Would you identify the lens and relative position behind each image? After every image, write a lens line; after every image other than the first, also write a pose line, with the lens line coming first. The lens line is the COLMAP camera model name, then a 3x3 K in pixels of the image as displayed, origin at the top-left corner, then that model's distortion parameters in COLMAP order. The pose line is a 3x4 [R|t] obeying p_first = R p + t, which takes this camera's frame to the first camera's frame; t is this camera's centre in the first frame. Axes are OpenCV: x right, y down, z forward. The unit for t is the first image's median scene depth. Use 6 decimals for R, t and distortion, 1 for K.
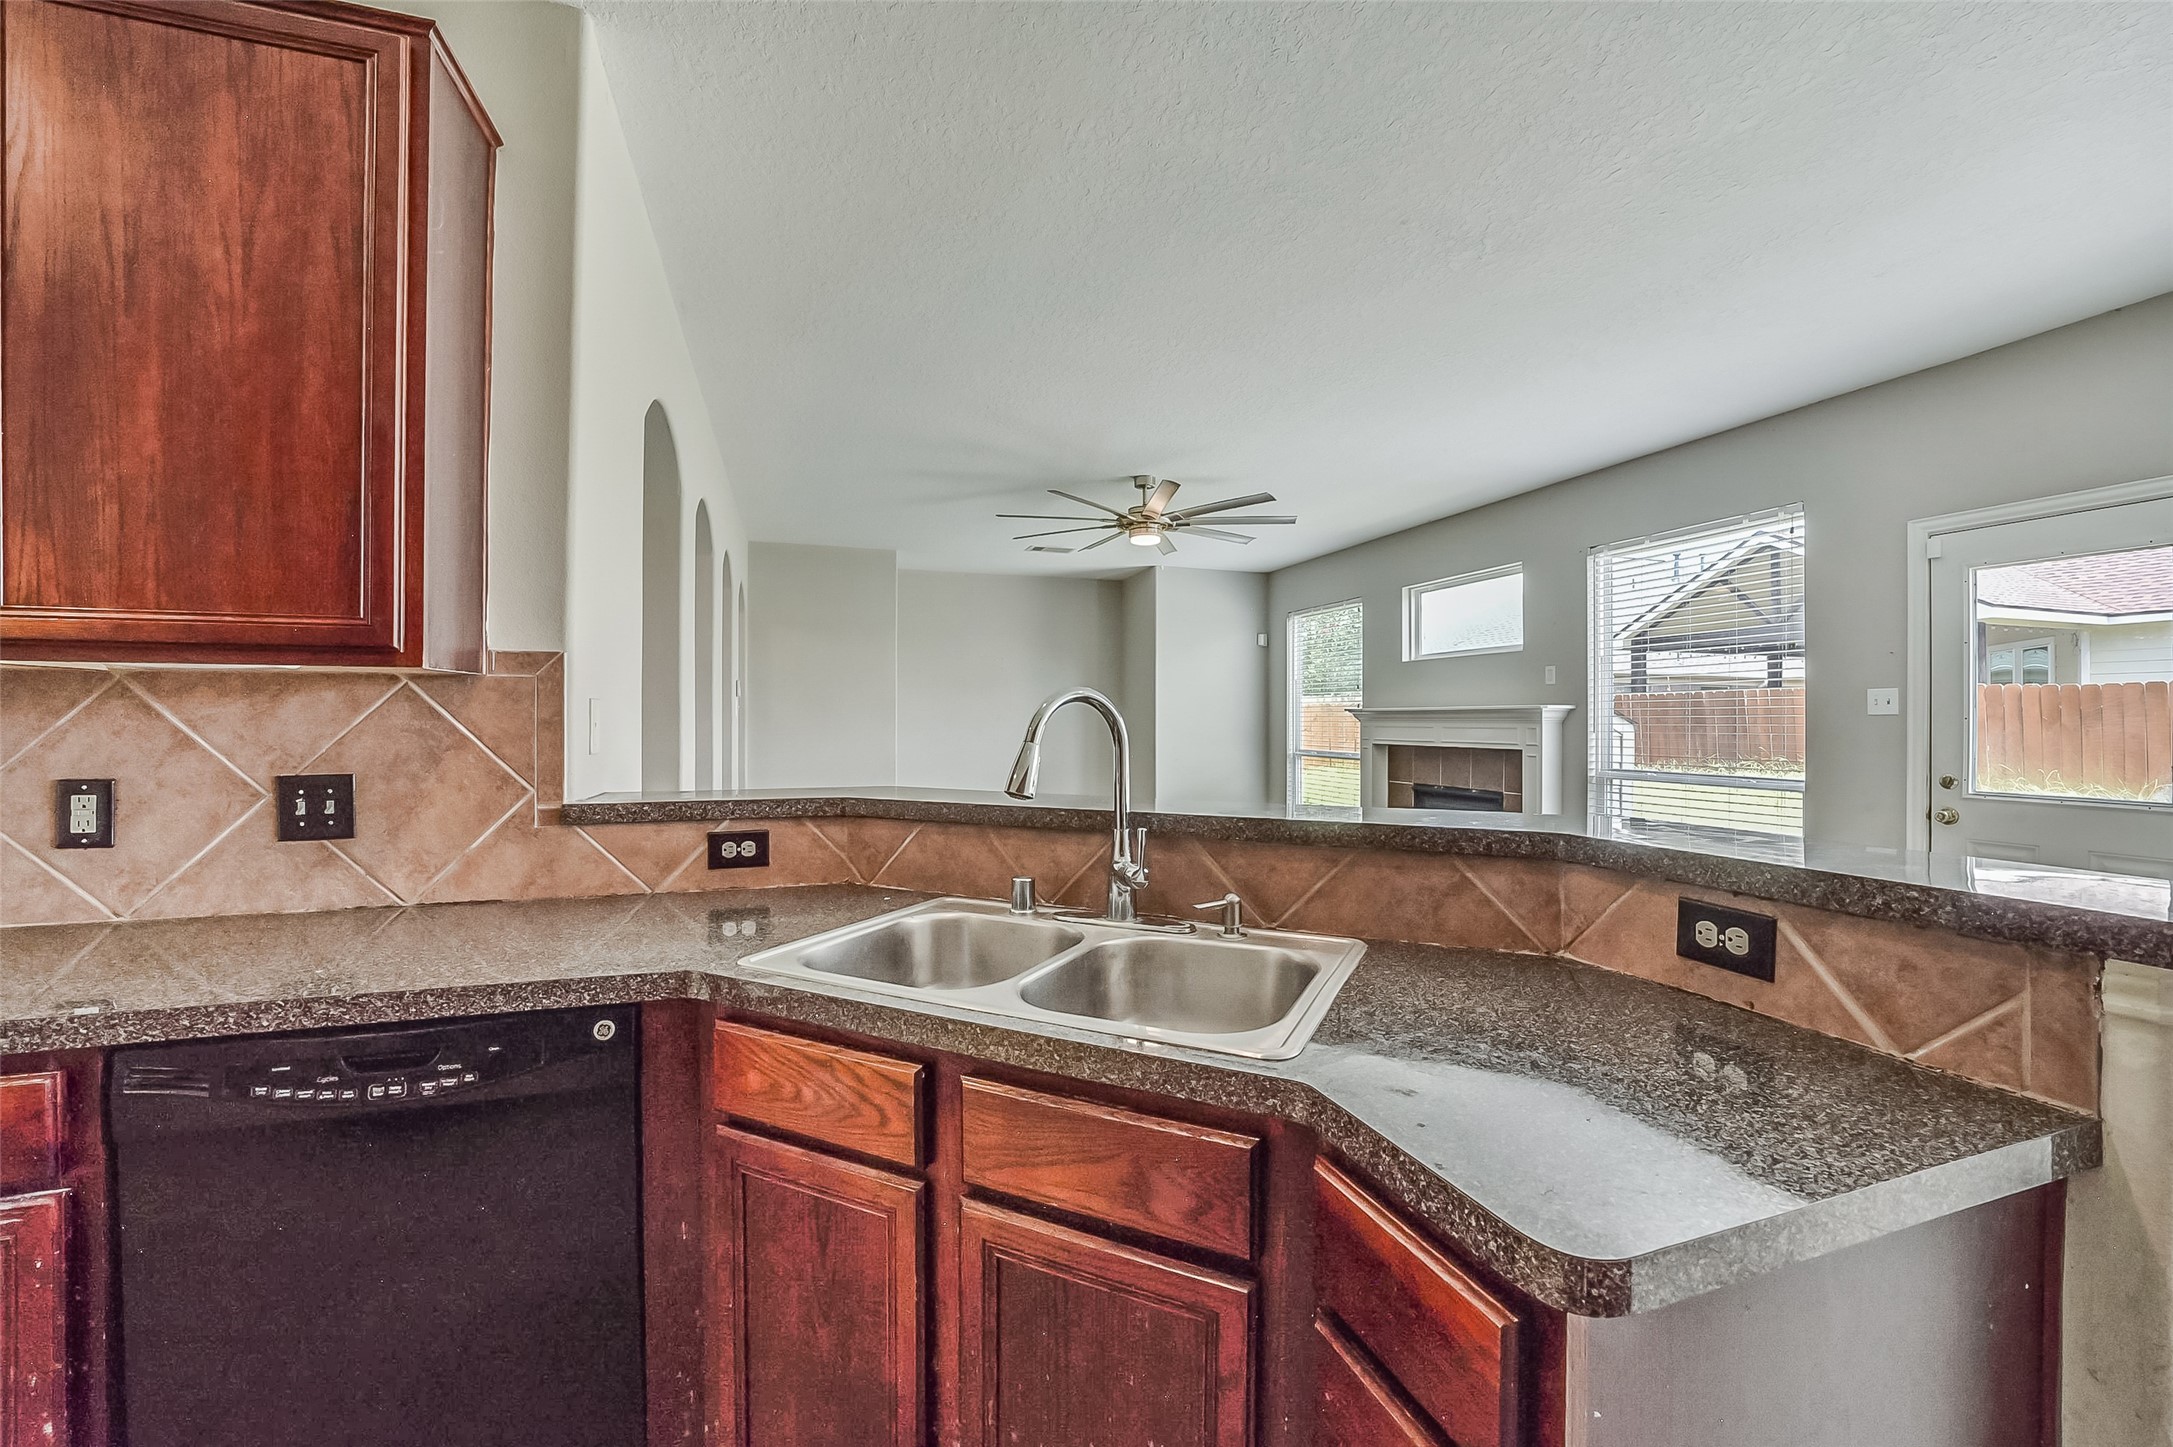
lens RADIAL K [[862.1, 0, 1096.7], [0, 862.1, 719.9], [0, 0, 1]] dist [-0.024654, 0.000248]
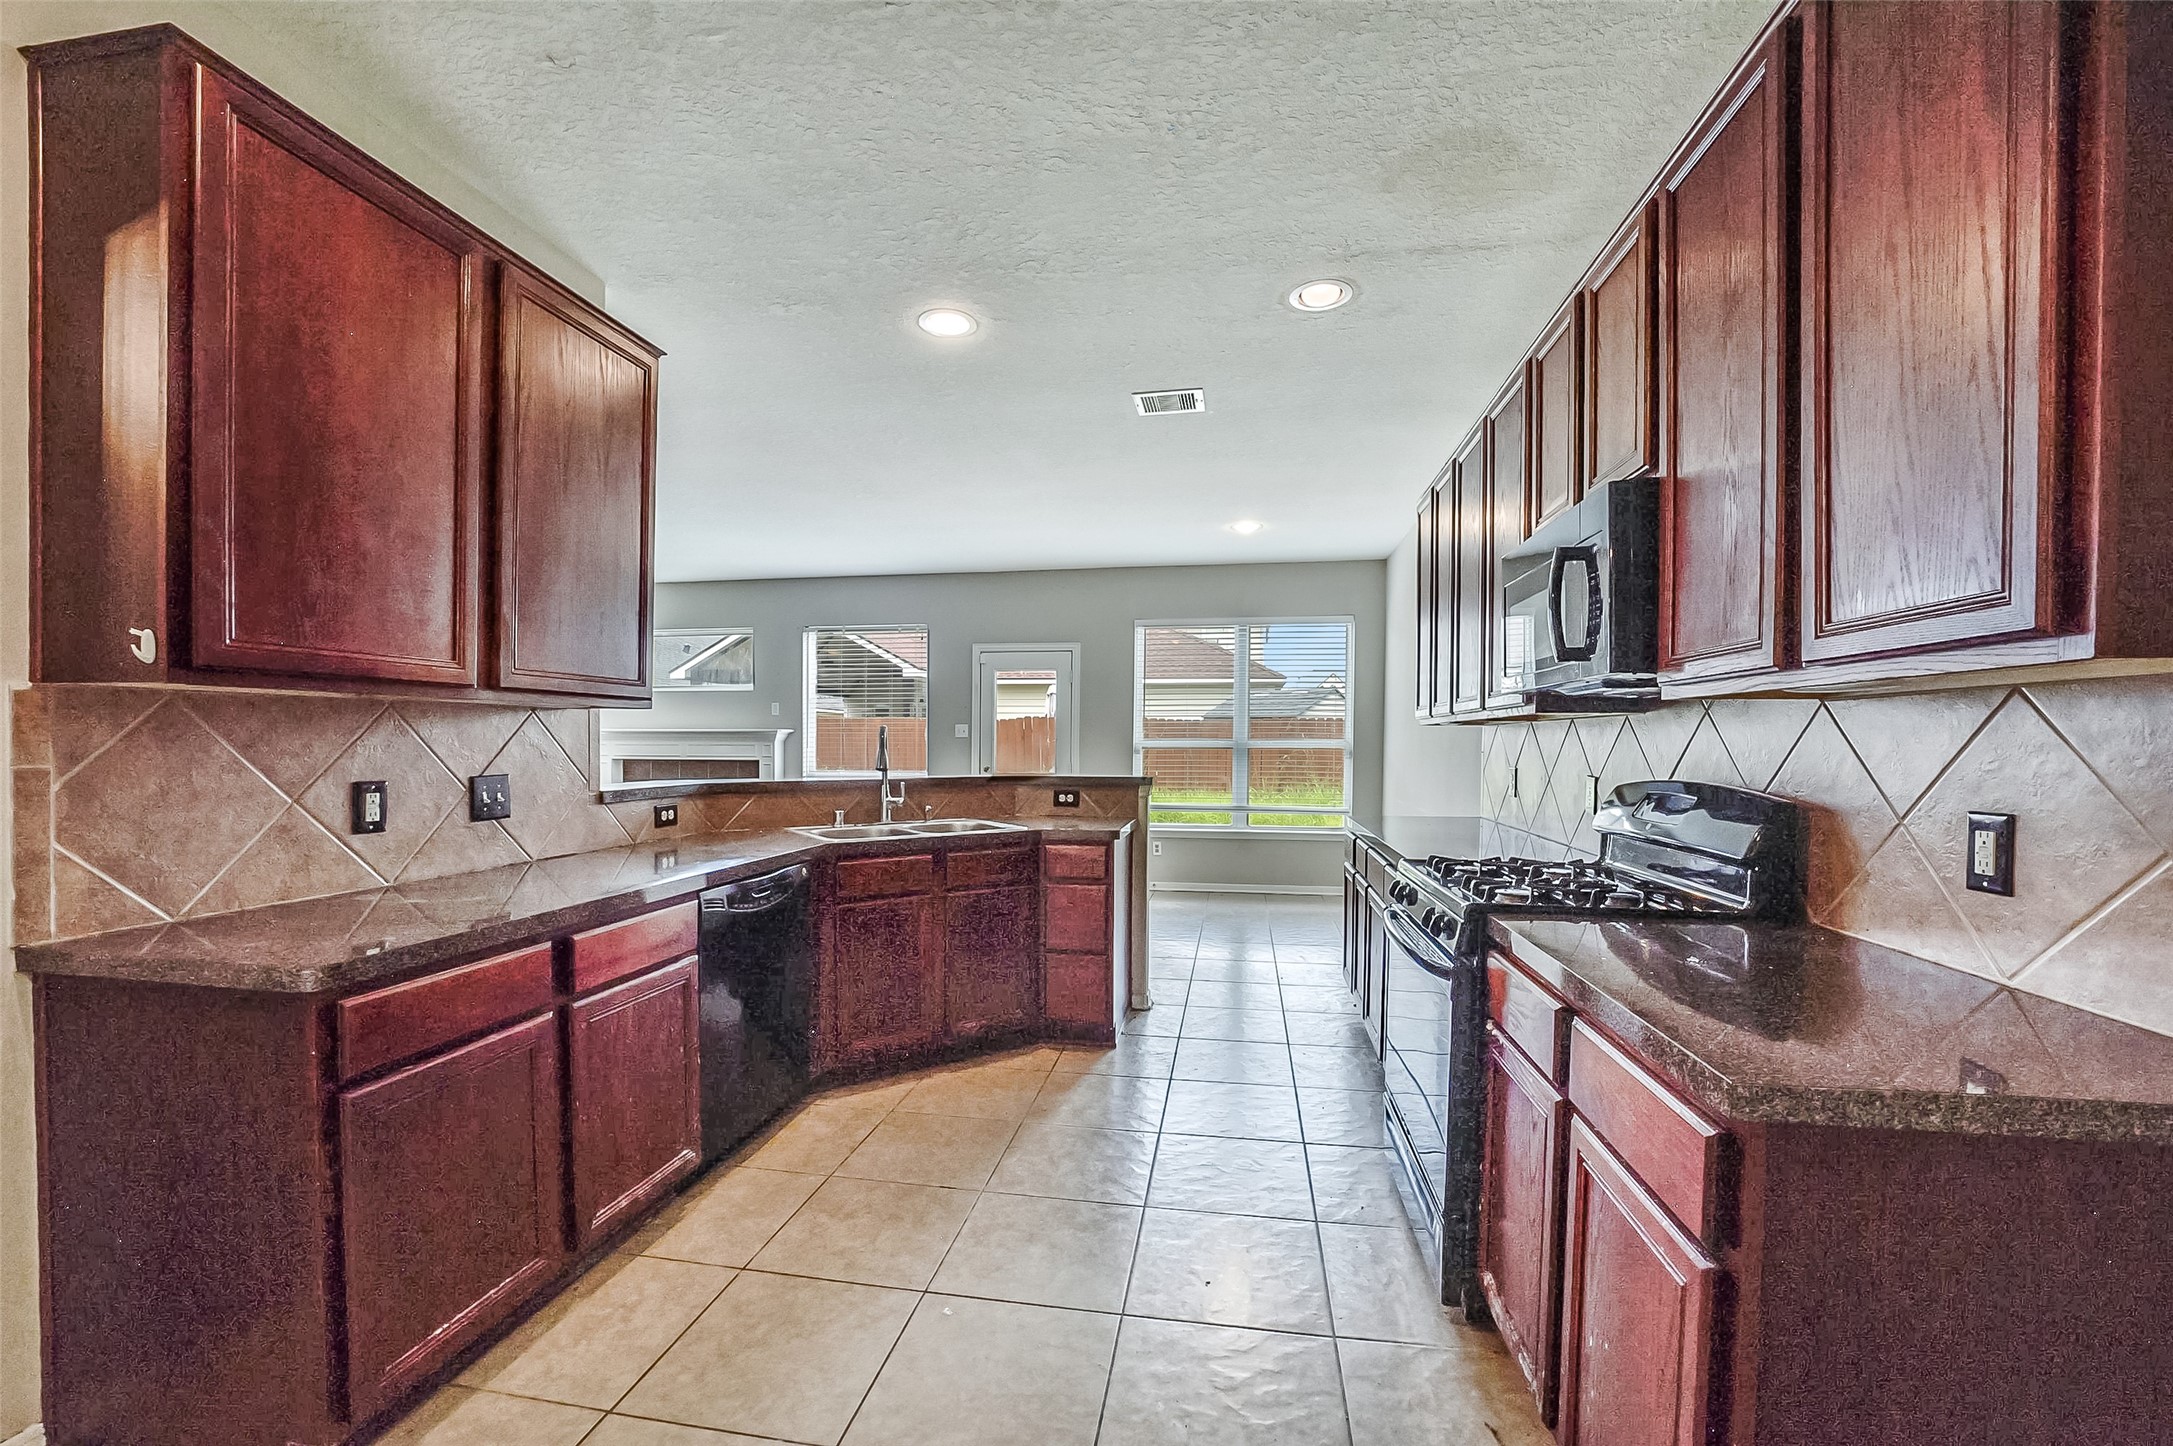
lens RADIAL K [[862.1, 0, 1096.7], [0, 862.1, 719.4], [0, 0, 1]] dist [-0.024654, 0.000248]
pose [[0.479006, 0.023845, 0.877488, -1.832695], [-0.004167, 0.999681, -0.024891, -0.000276], [-0.877802, 0.008266, 0.478953, -0.684165]]
